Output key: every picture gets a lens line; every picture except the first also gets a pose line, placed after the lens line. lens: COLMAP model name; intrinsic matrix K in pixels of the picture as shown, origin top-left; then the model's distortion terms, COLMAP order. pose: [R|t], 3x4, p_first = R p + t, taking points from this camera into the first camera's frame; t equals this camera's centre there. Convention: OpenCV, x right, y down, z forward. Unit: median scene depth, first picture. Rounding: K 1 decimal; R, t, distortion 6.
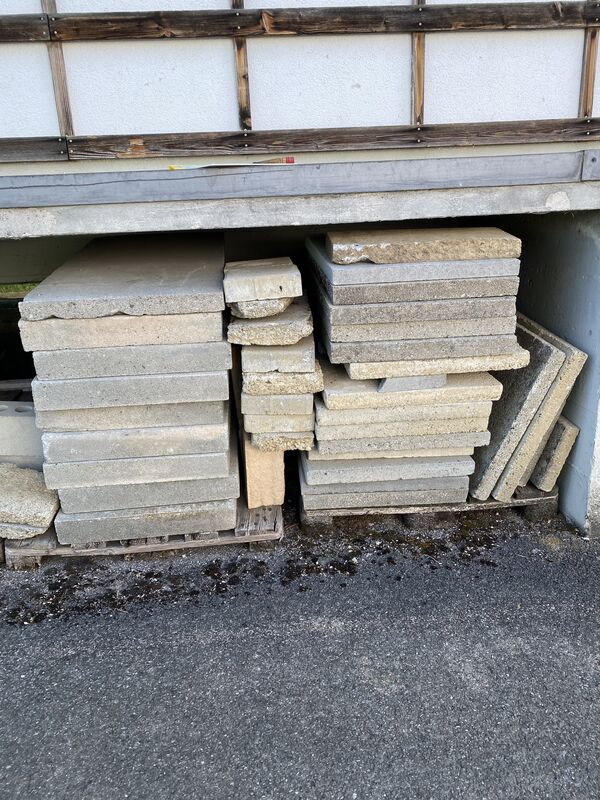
lens RADIAL K [[612.8, 0, 311.4], [0, 612.8, 397.1], [0, 0, 1]] dist [0.089393, -0.149085]
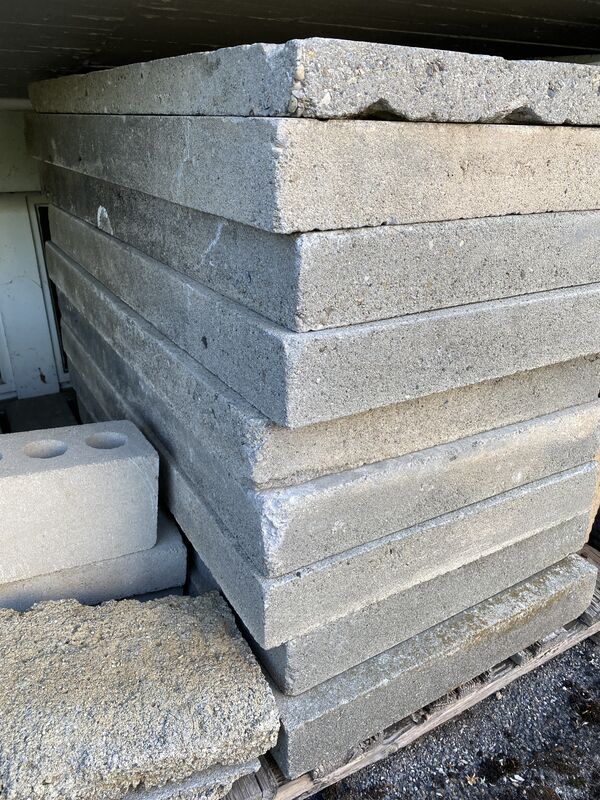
lens RADIAL K [[612.8, 0, 311.4], [0, 612.8, 397.1], [0, 0, 1]] dist [0.089393, -0.149085]
pose [[0.901183, -0.135161, 0.411826, -0.543596], [0.132272, 0.990572, 0.035658, -0.004061], [-0.412762, 0.022339, 0.910565, 0.680959]]
